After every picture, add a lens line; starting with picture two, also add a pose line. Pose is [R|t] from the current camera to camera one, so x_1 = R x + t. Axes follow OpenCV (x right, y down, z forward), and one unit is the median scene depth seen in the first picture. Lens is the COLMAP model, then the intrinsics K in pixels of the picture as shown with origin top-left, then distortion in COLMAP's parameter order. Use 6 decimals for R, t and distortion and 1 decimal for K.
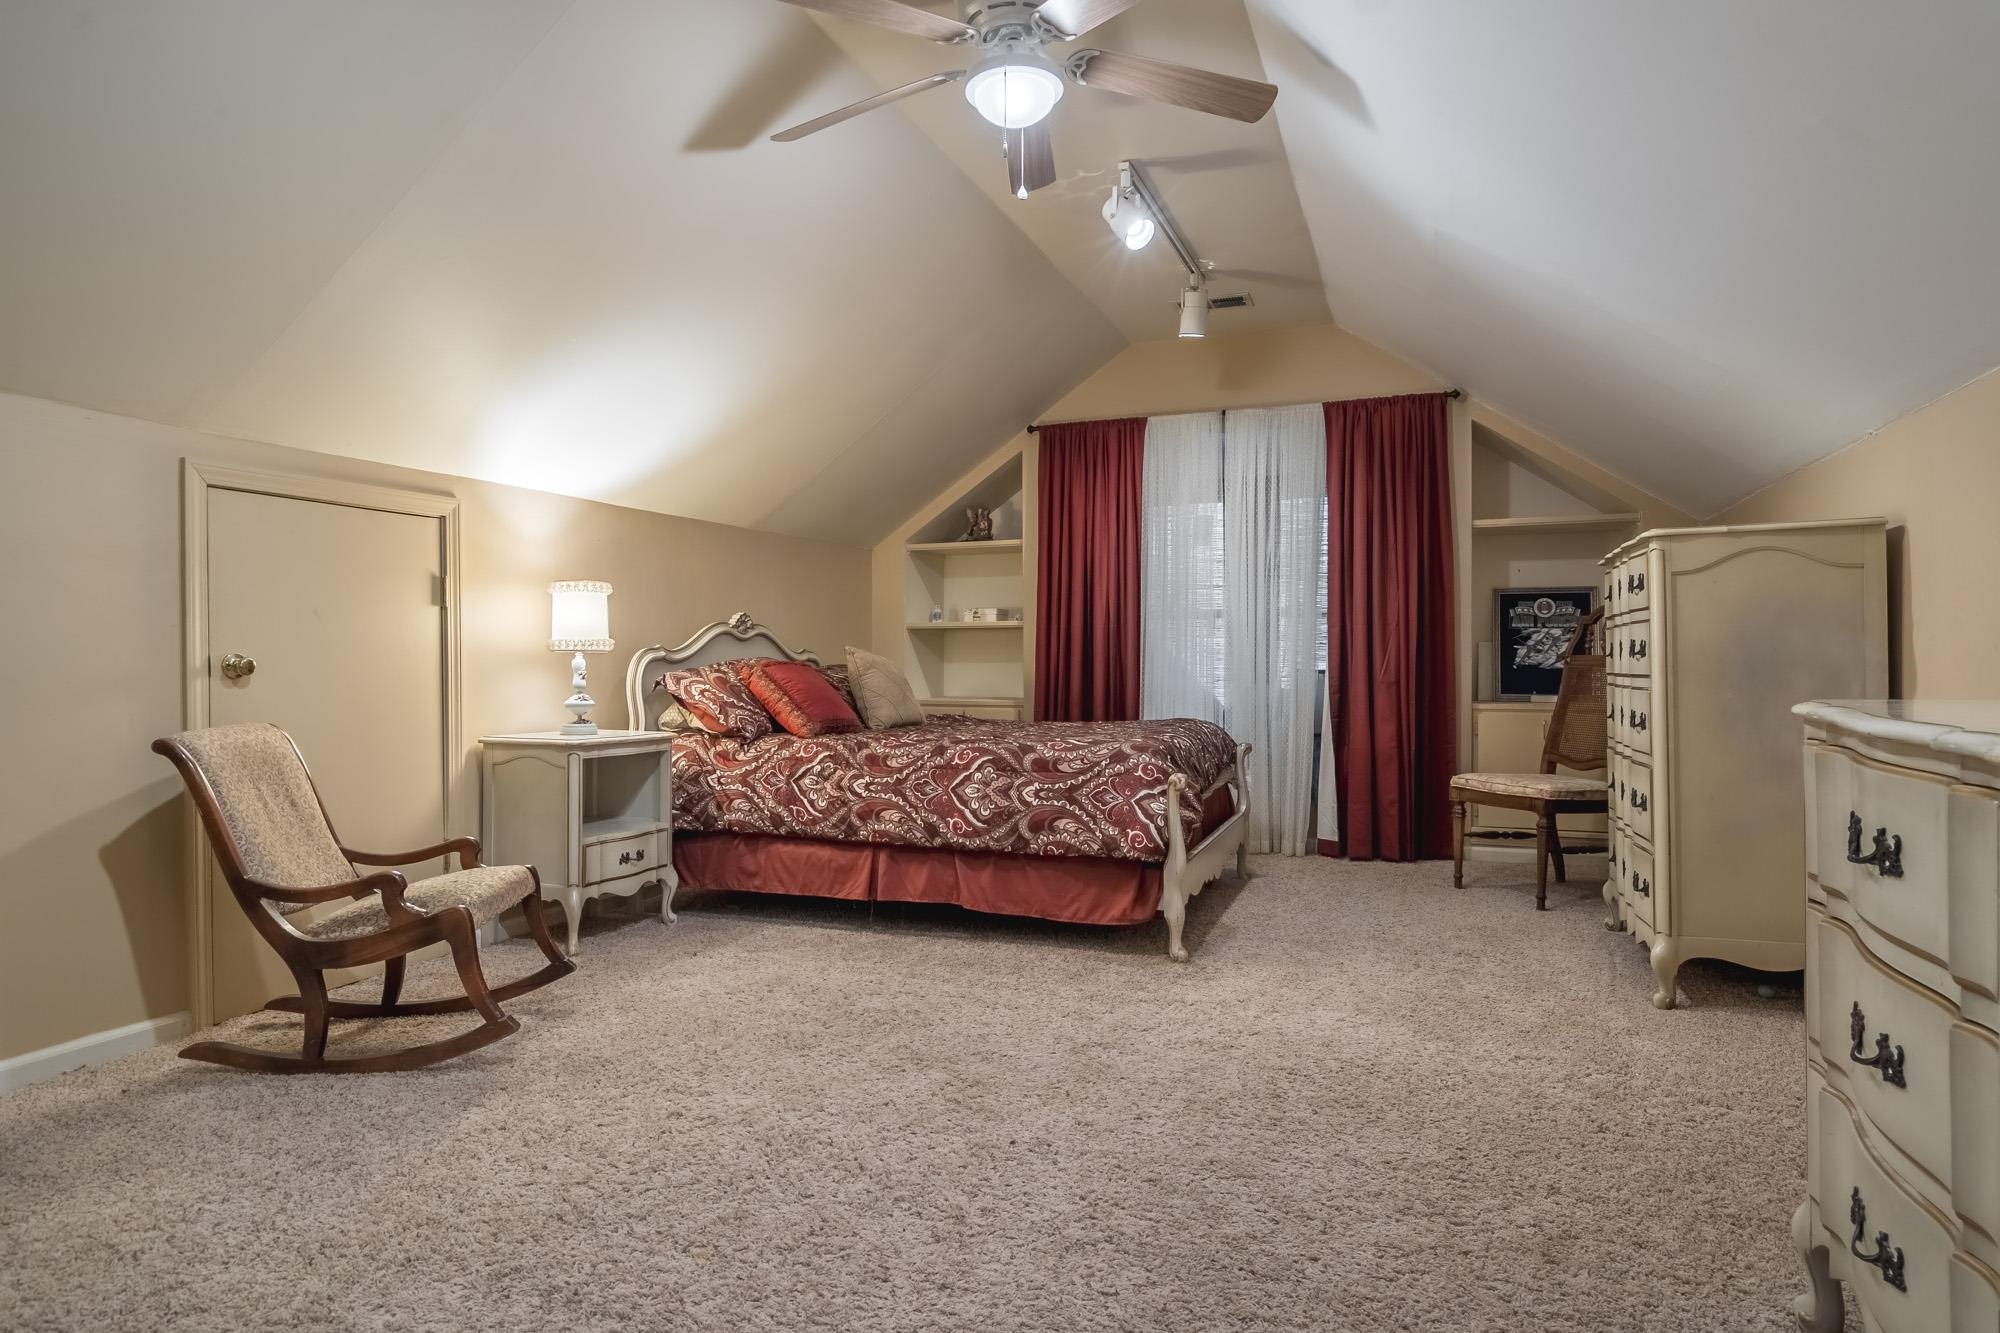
lens RADIAL K [[978.5, 0, 1007.0], [0, 978.5, 656.6], [0, 0, 1]] dist [-0.002625, -0.000566]
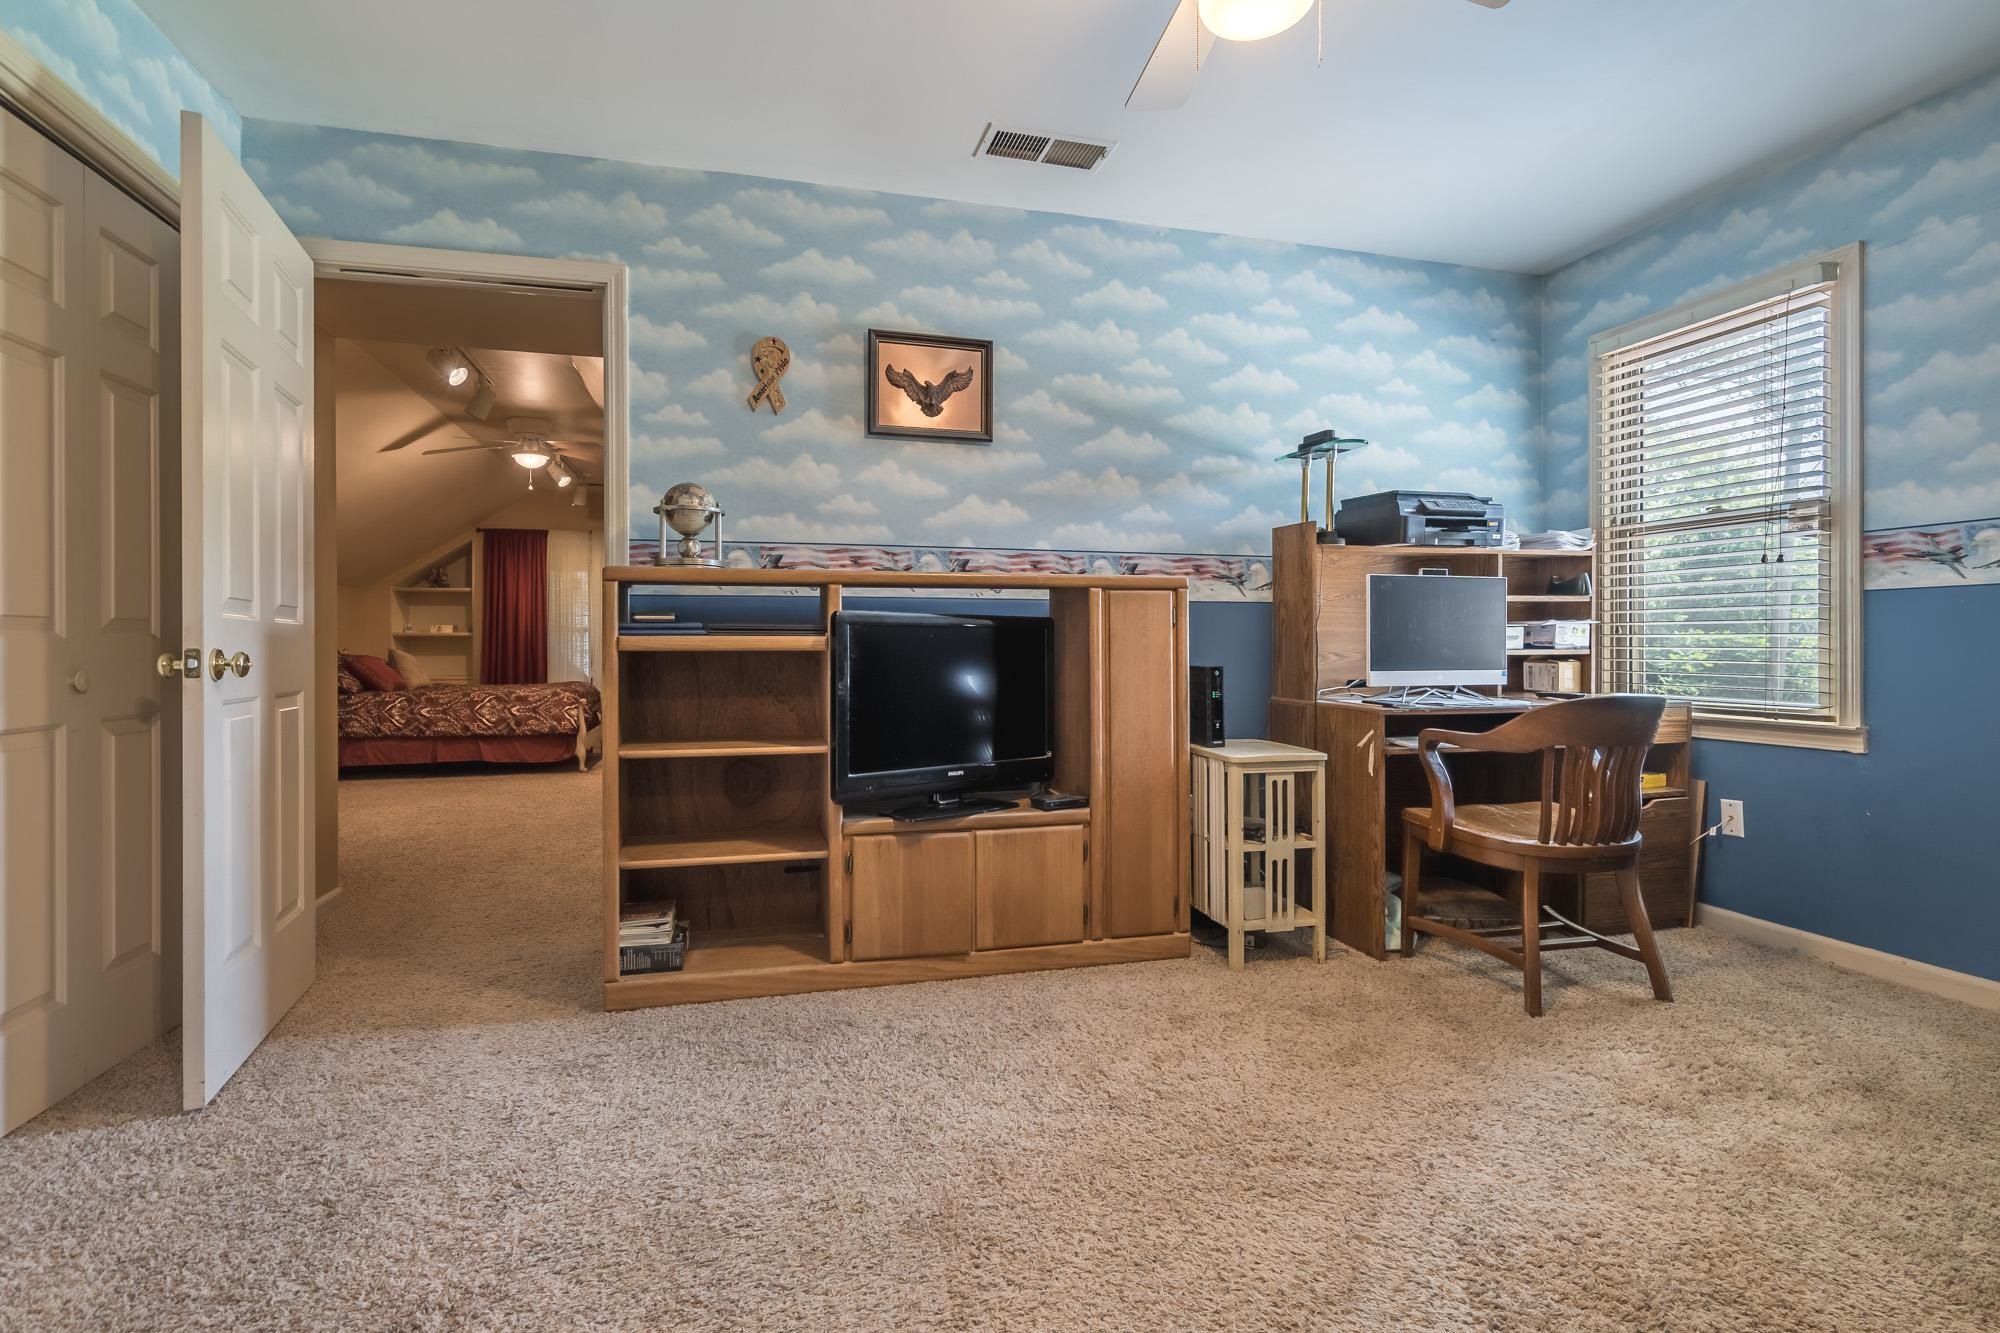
lens RADIAL K [[978.5, 0, 1004.2], [0, 978.5, 656.3], [0, 0, 1]] dist [-0.002625, -0.000566]
pose [[0.779001, -0.002271, 0.627018, -0.523133], [0.000400, 0.999995, 0.003126, 0.003138], [-0.627022, -0.002184, 0.778998, -1.533693]]
